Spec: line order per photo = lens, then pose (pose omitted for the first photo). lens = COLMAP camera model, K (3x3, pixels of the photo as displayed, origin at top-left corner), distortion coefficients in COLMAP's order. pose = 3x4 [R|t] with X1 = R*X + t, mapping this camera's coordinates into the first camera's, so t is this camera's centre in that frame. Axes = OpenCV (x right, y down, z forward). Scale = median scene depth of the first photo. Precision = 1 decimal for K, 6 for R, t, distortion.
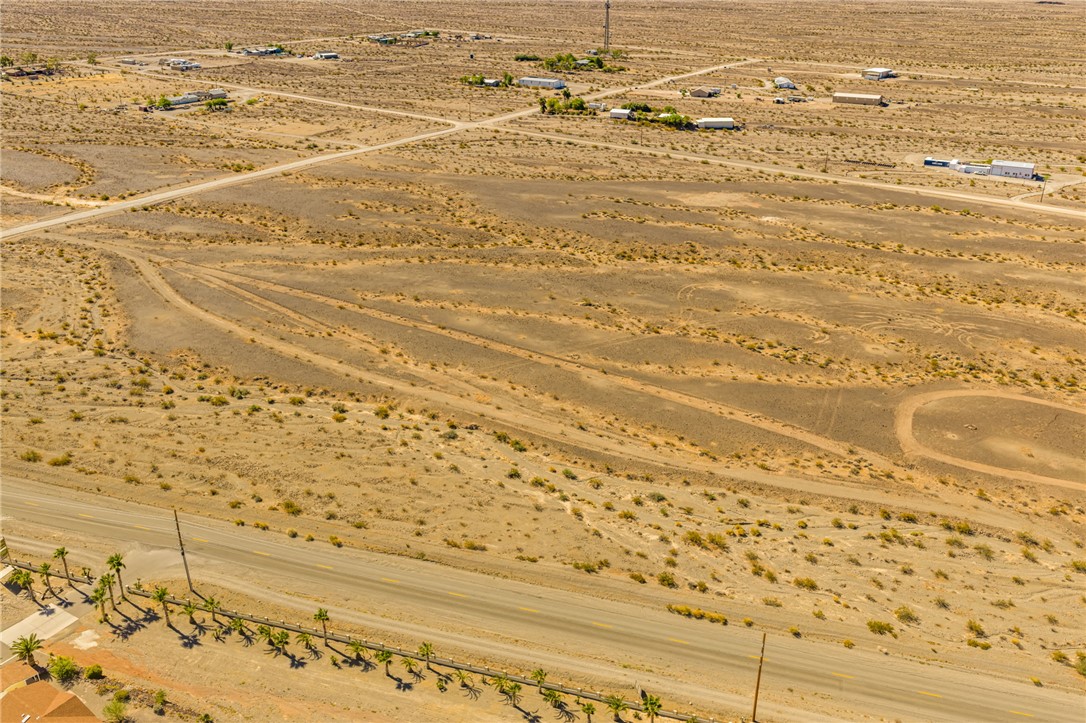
lens RADIAL K [[901.4, 0, 543.1], [0, 901.4, 366.9], [0, 0, 1]] dist [0.021166, -0.034861]
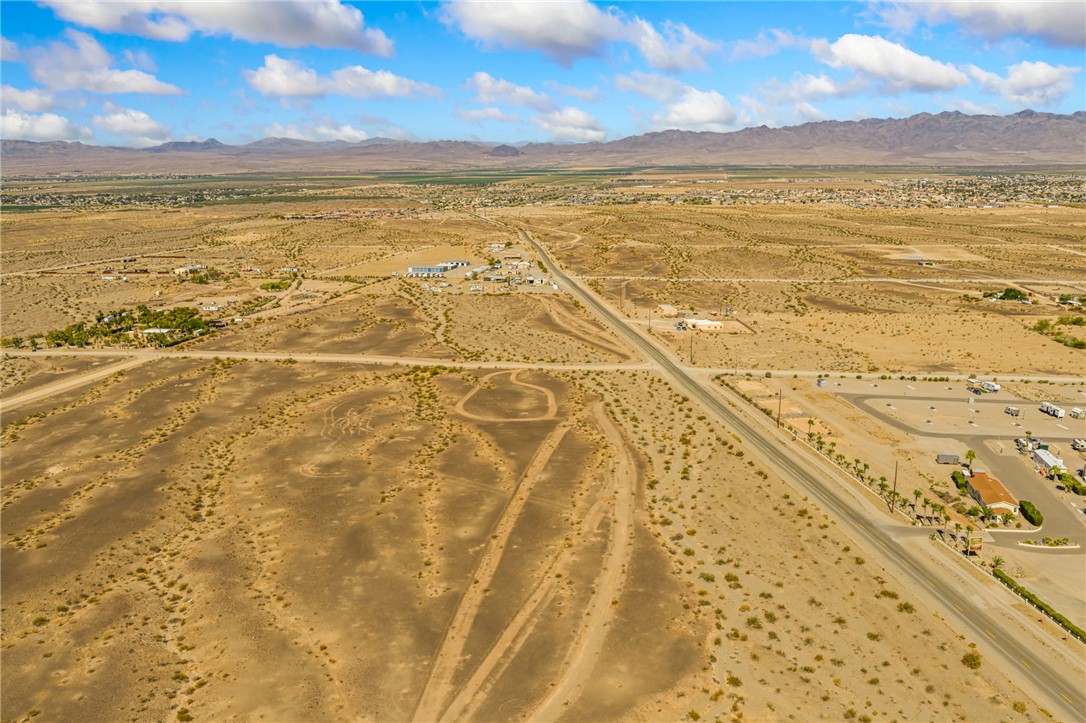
lens RADIAL K [[901.4, 0, 546.2], [0, 901.4, 363.9], [0, 0, 1]] dist [0.021166, -0.034861]
pose [[-0.388338, -0.205666, 0.898273, -1.070439], [0.396712, 0.842514, 0.364404, -0.588724], [-0.831753, 0.497868, -0.245590, 1.199274]]
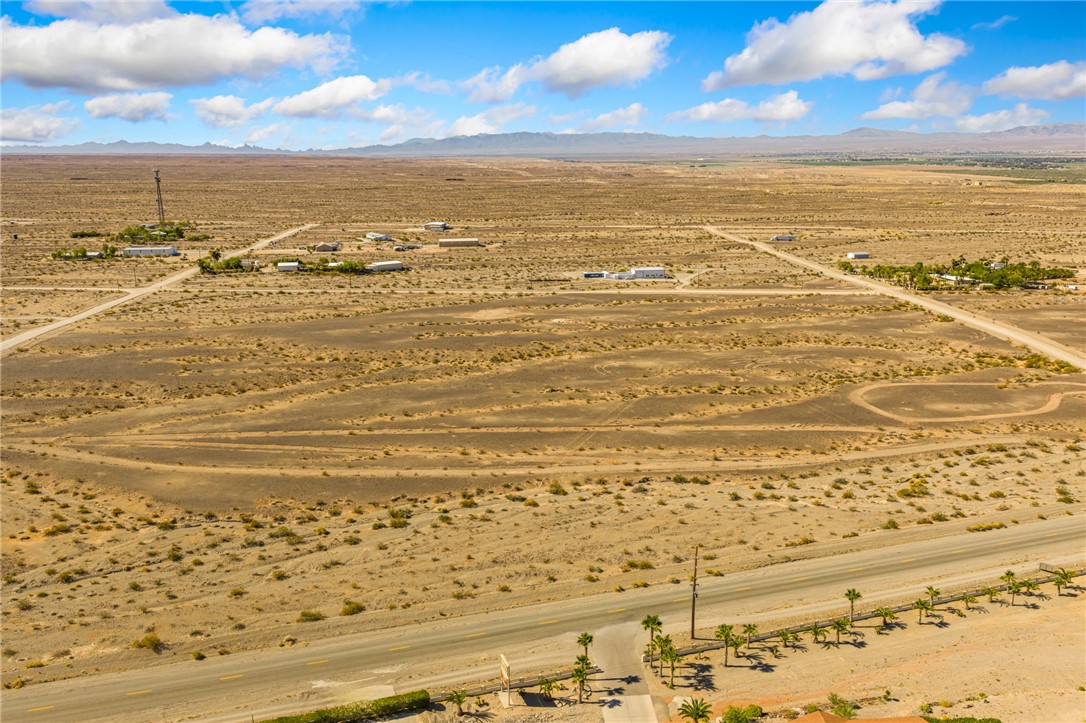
lens RADIAL K [[901.4, 0, 543.7], [0, 901.4, 358.9], [0, 0, 1]] dist [0.021166, -0.034861]
pose [[0.804866, -0.143050, 0.575957, -0.665952], [0.256095, 0.959220, -0.119636, 0.023400], [-0.535356, 0.243791, 0.808678, 0.152808]]
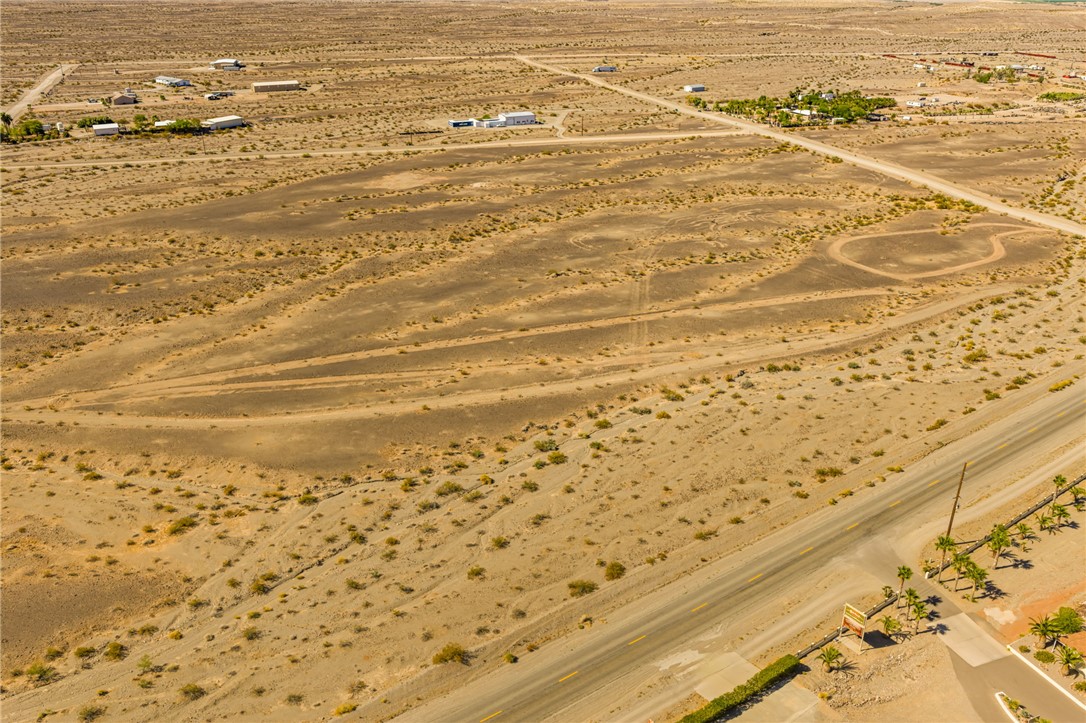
lens RADIAL K [[901.4, 0, 544.1], [0, 901.4, 370.0], [0, 0, 1]] dist [0.021166, -0.034861]
pose [[0.602596, -0.337813, 0.723022, -0.852038], [0.335903, 0.929191, 0.154186, -0.153490], [-0.723911, 0.149953, 0.673399, 0.401616]]
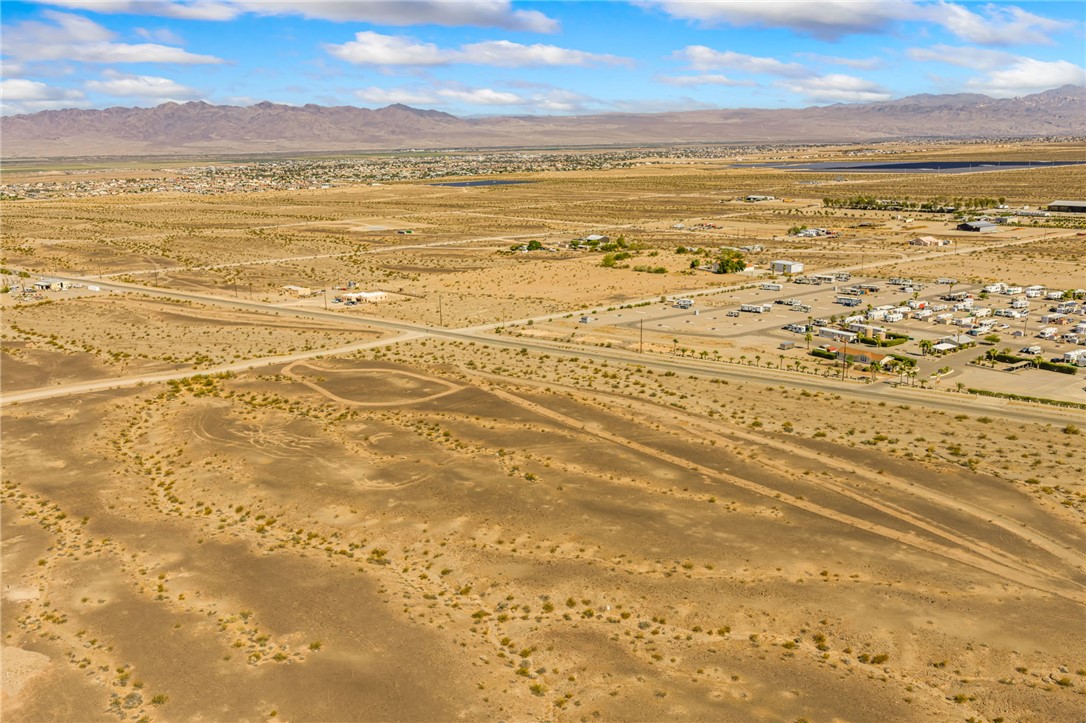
lens RADIAL K [[901.4, 0, 545.8], [0, 901.4, 361.4], [0, 0, 1]] dist [0.021166, -0.034861]
pose [[-0.922022, -0.078745, 0.379044, -0.363006], [0.179190, 0.781095, 0.598148, -0.844770], [-0.343170, 0.619427, -0.706077, 1.850701]]
